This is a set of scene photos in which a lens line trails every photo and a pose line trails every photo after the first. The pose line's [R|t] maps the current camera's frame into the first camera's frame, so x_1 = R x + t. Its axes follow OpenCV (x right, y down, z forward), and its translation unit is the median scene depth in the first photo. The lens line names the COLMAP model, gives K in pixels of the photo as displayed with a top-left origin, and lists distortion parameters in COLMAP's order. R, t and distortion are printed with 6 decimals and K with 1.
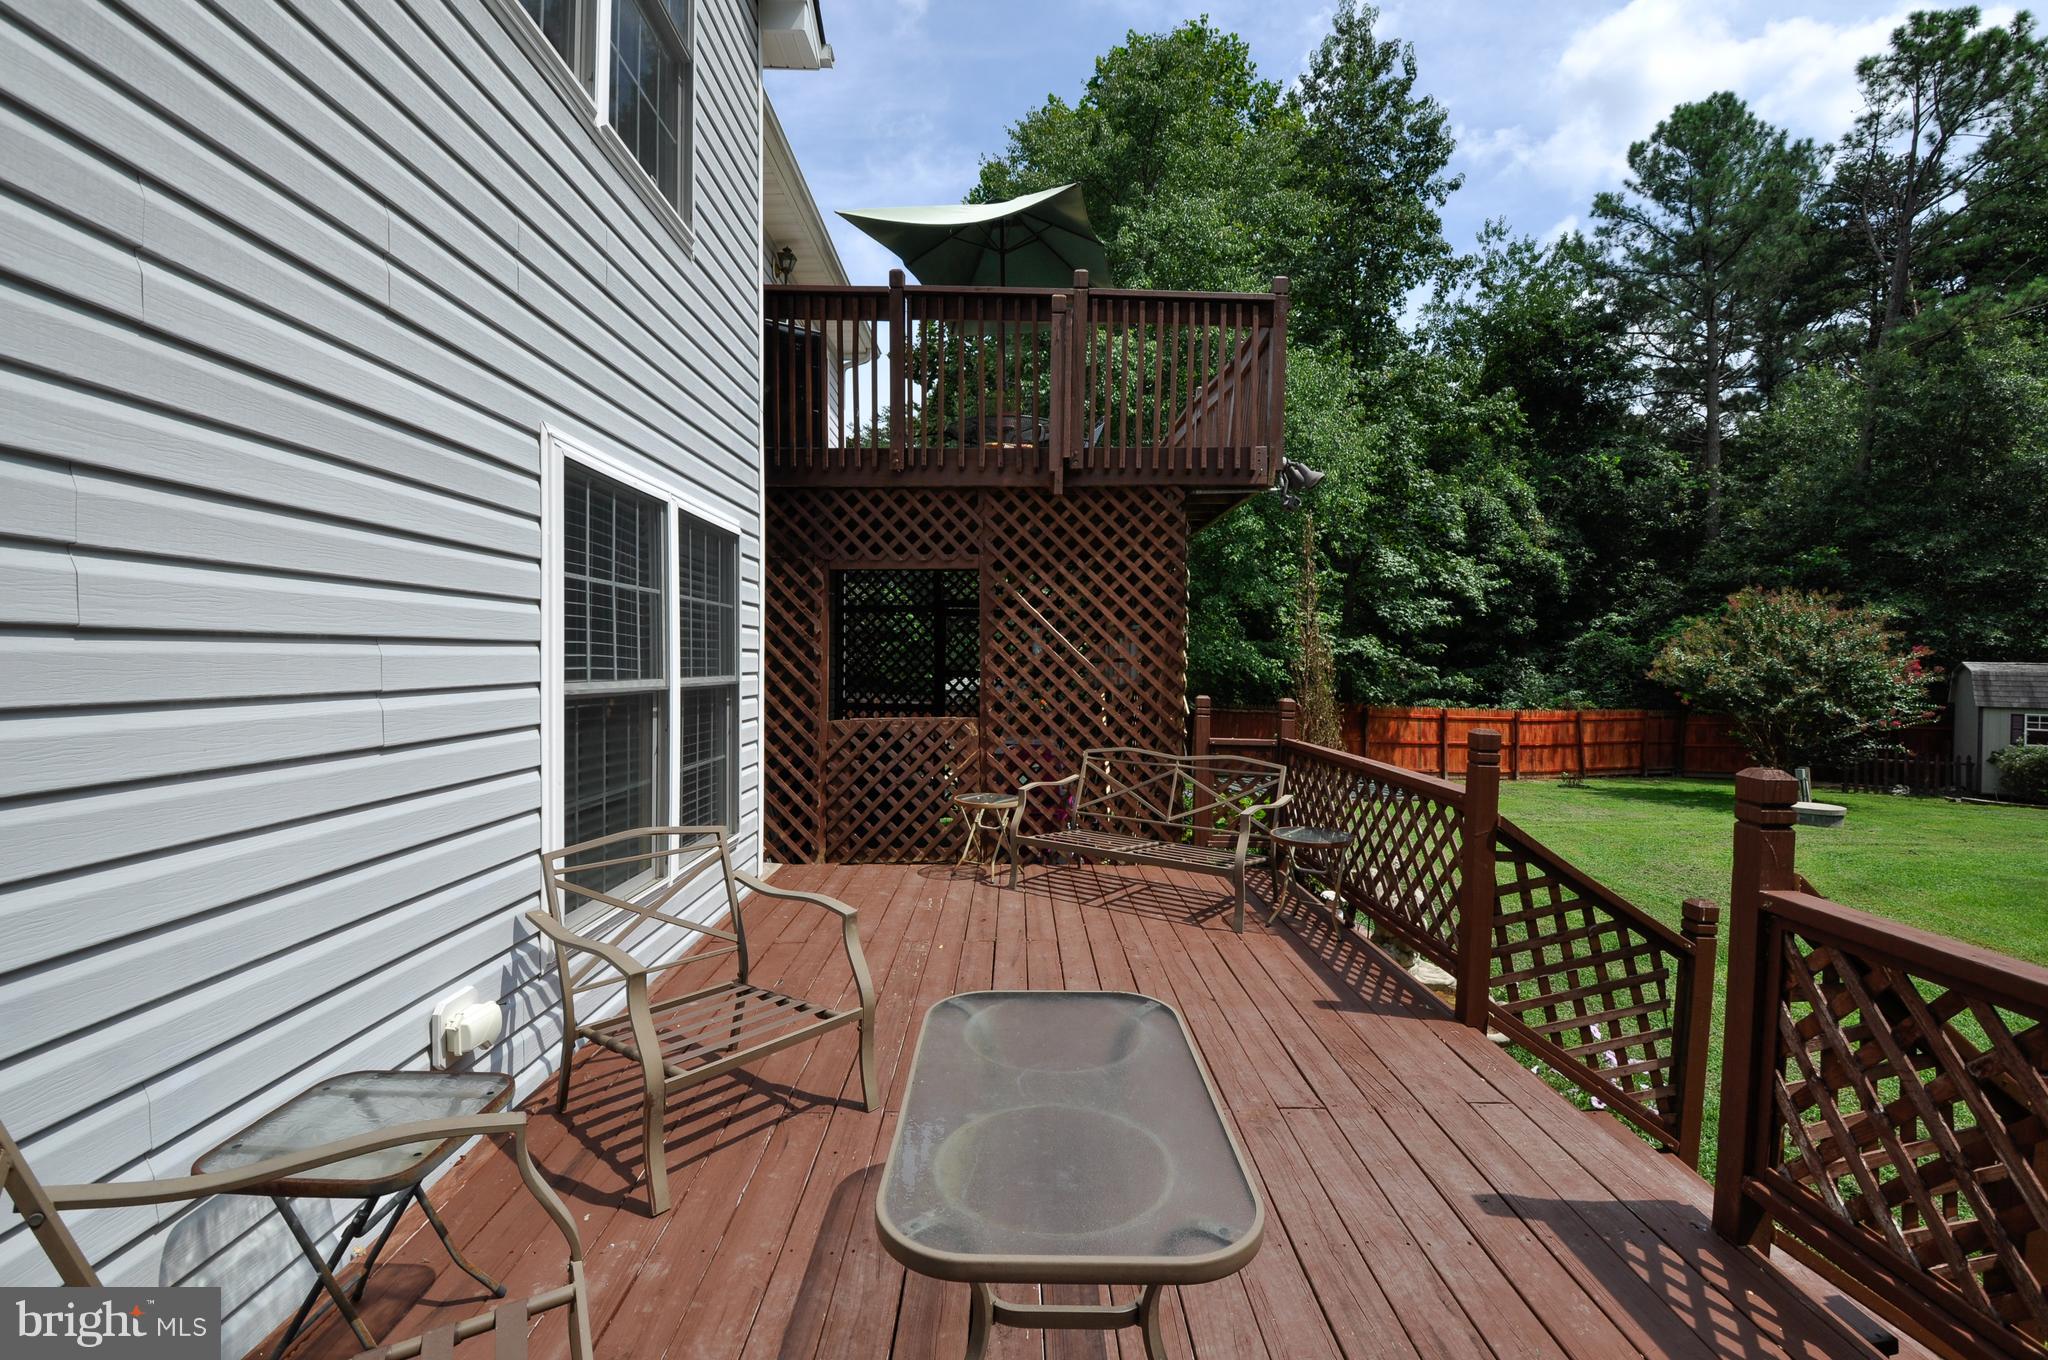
lens RADIAL K [[926.5, 0, 1033.7], [0, 926.5, 687.5], [0, 0, 1]] dist [-0.025785, -0.003708]
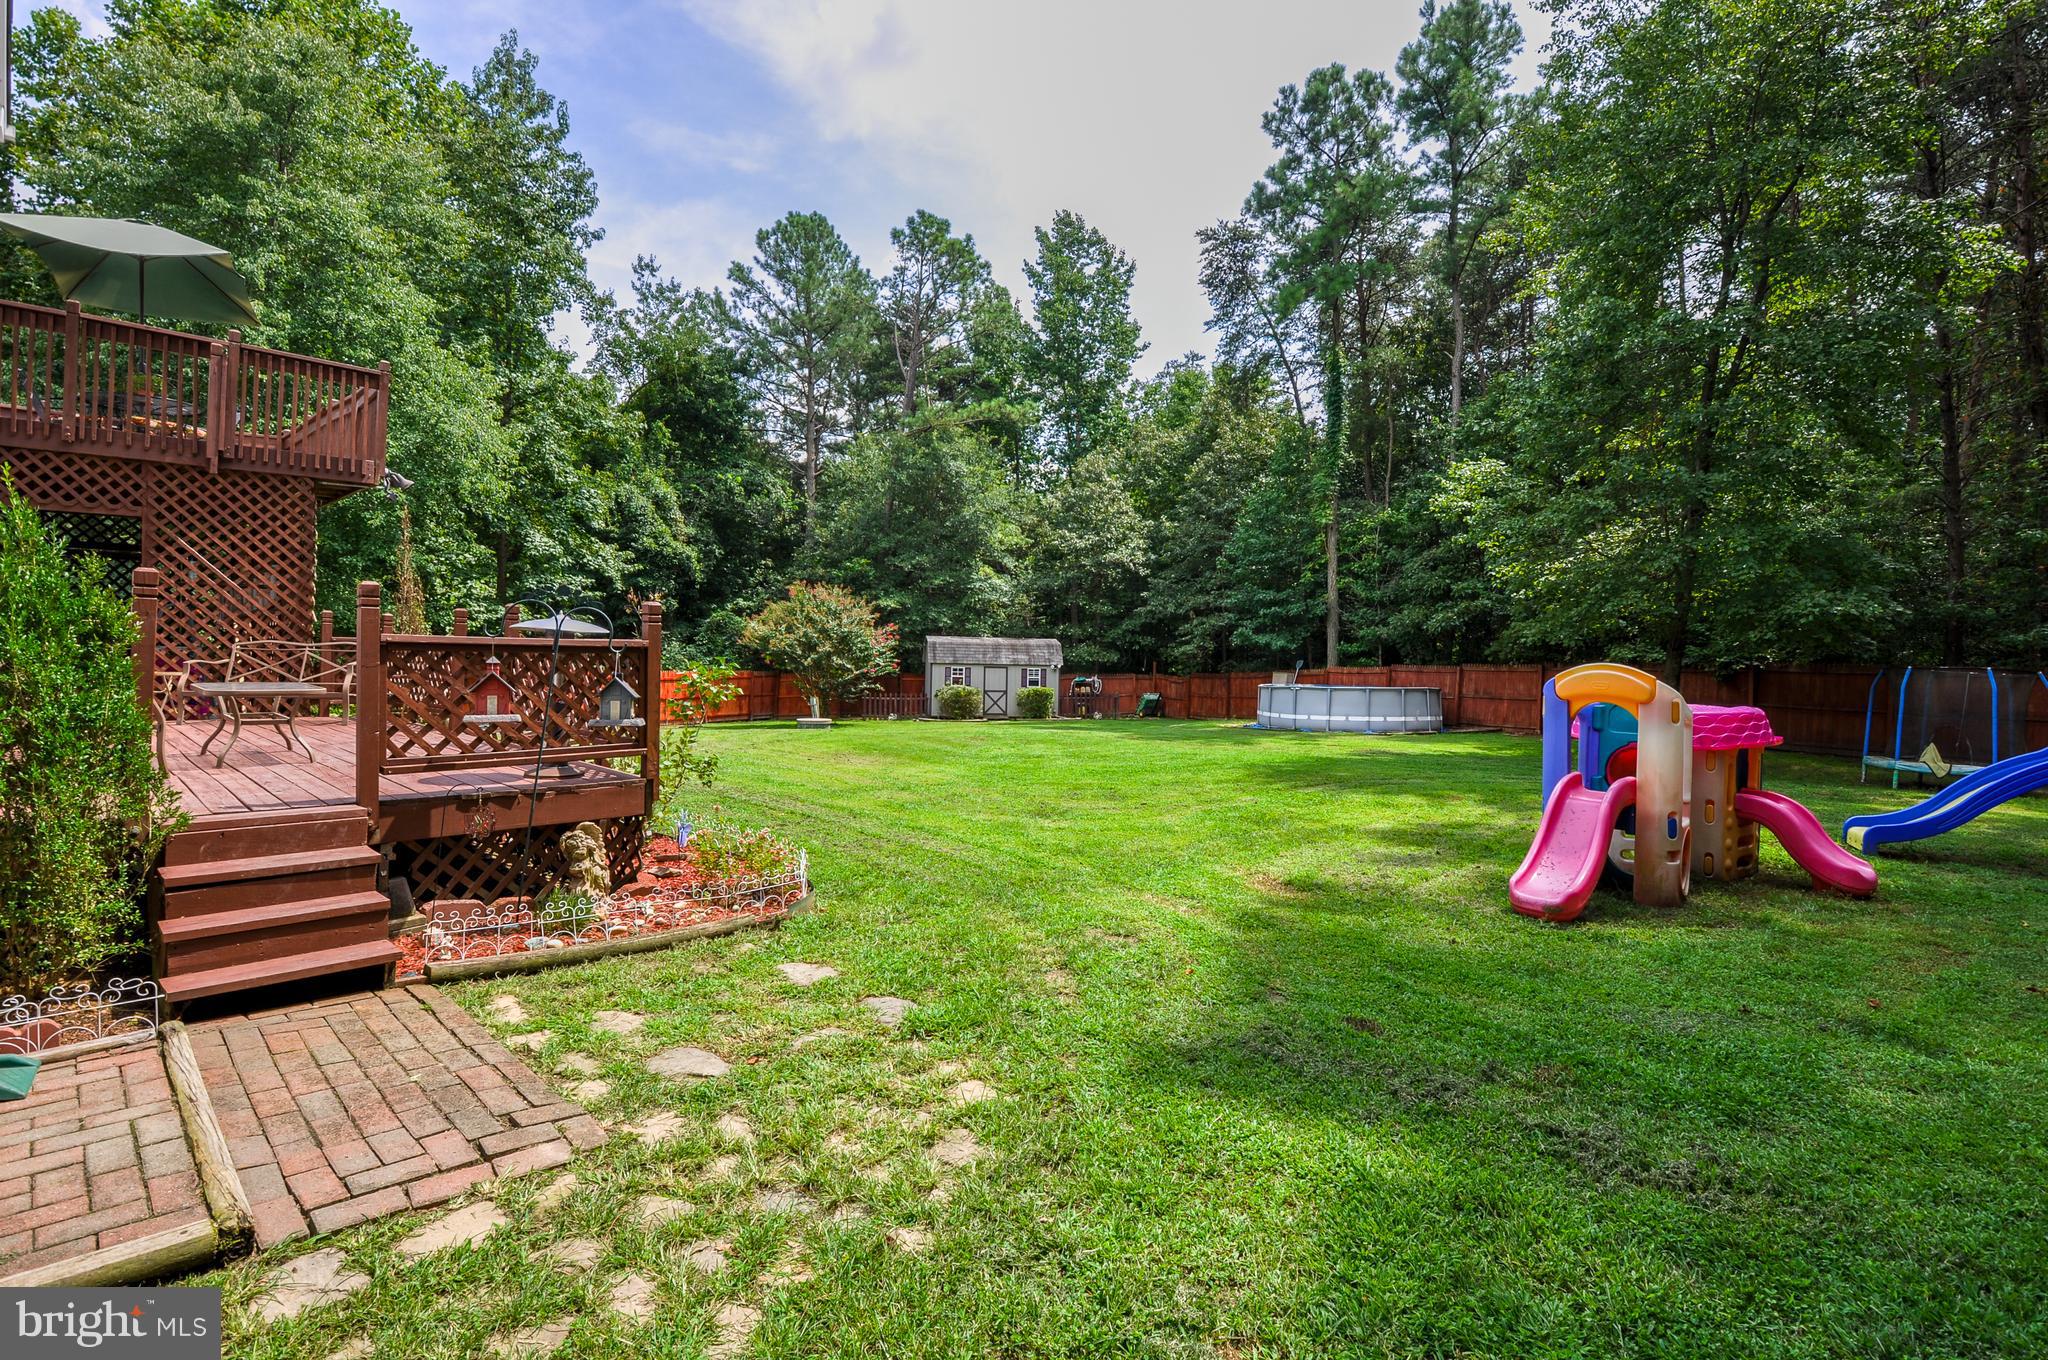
lens RADIAL K [[926.5, 0, 1033.1], [0, 926.5, 666.8], [0, 0, 1]] dist [-0.025785, -0.003708]
pose [[0.682141, -0.004906, 0.731205, -0.033994], [0.011215, 0.999930, -0.003753, 0.031187], [-0.731135, 0.010761, 0.682148, -0.238820]]
